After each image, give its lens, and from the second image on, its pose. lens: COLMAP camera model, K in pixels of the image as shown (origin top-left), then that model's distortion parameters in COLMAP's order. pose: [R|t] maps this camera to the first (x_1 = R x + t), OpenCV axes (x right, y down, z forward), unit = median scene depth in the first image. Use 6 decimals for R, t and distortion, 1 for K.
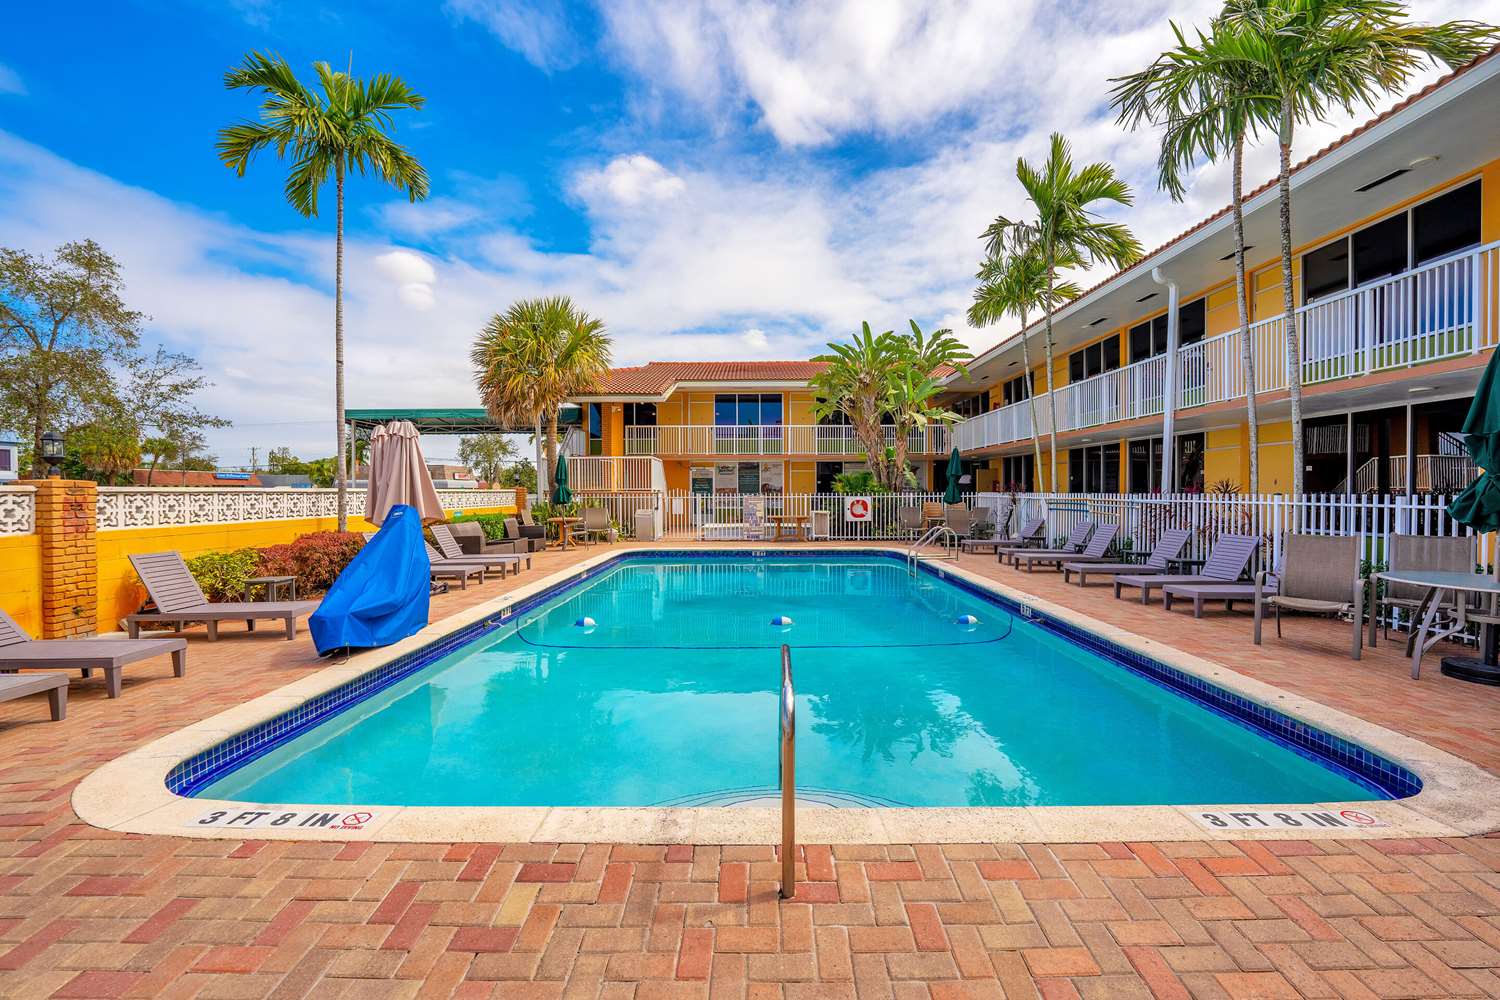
lens RADIAL K [[643.6, 0, 753.3], [0, 643.6, 497.1], [0, 0, 1]] dist [-0.019189, 0.000590]
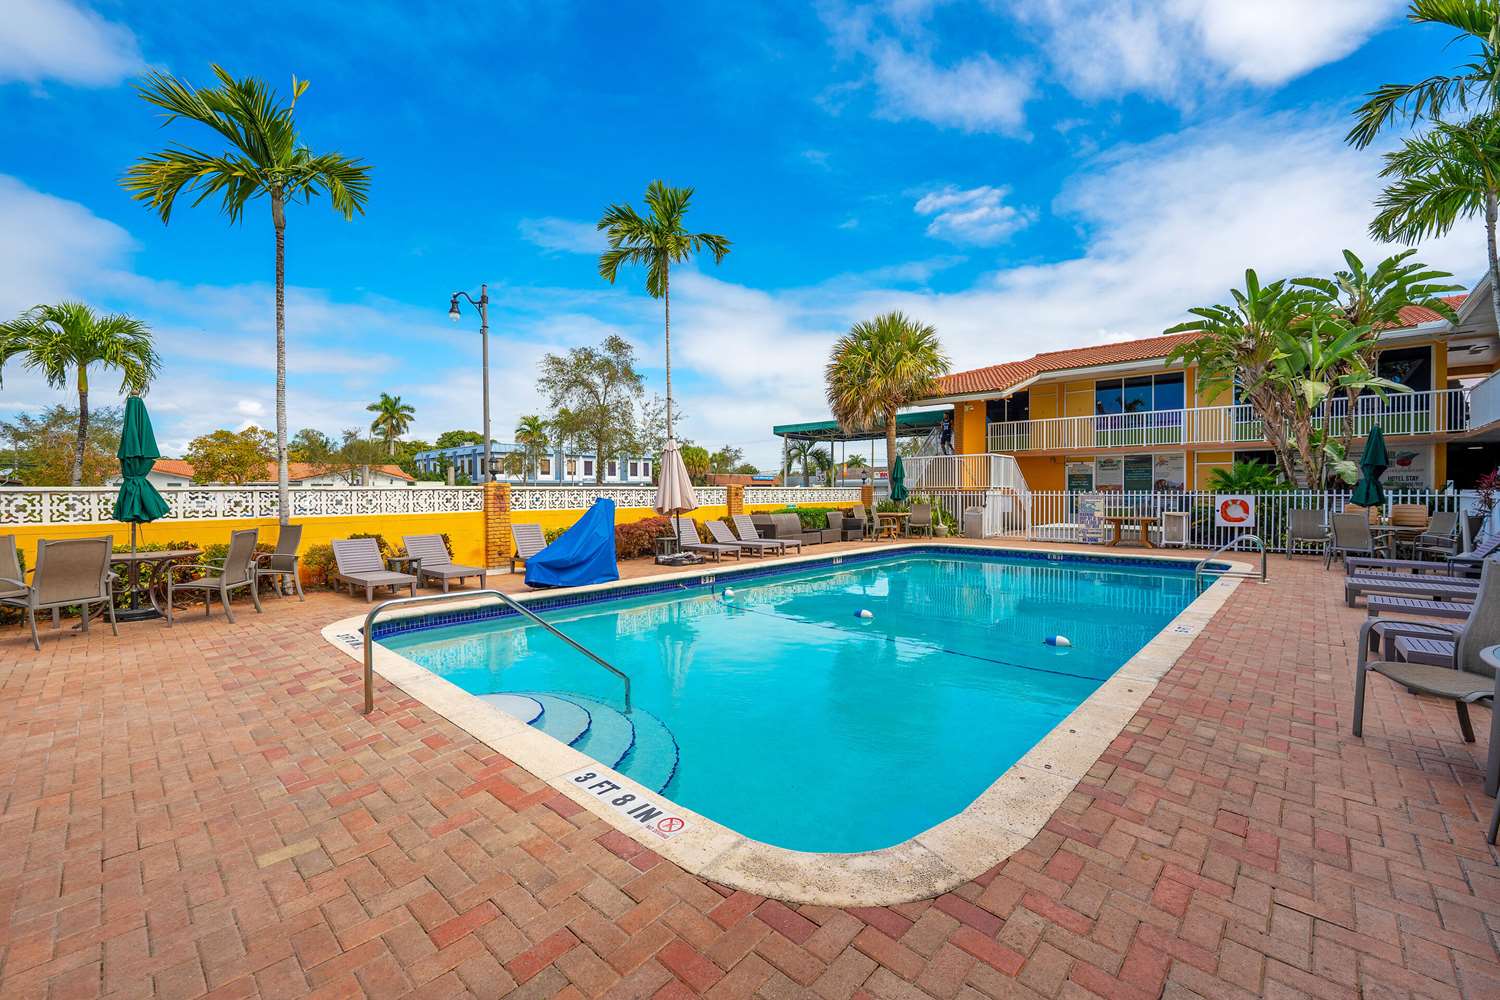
lens RADIAL K [[616.1, 0, 742.8], [0, 616.1, 498.0], [0, 0, 1]] dist [-0.035015, 0.003910]
pose [[0.737388, 0.006479, -0.675438, 0.209556], [-0.004107, 0.999979, 0.005108, 0.001726], [0.675457, -0.000992, 0.737399, 0.050588]]
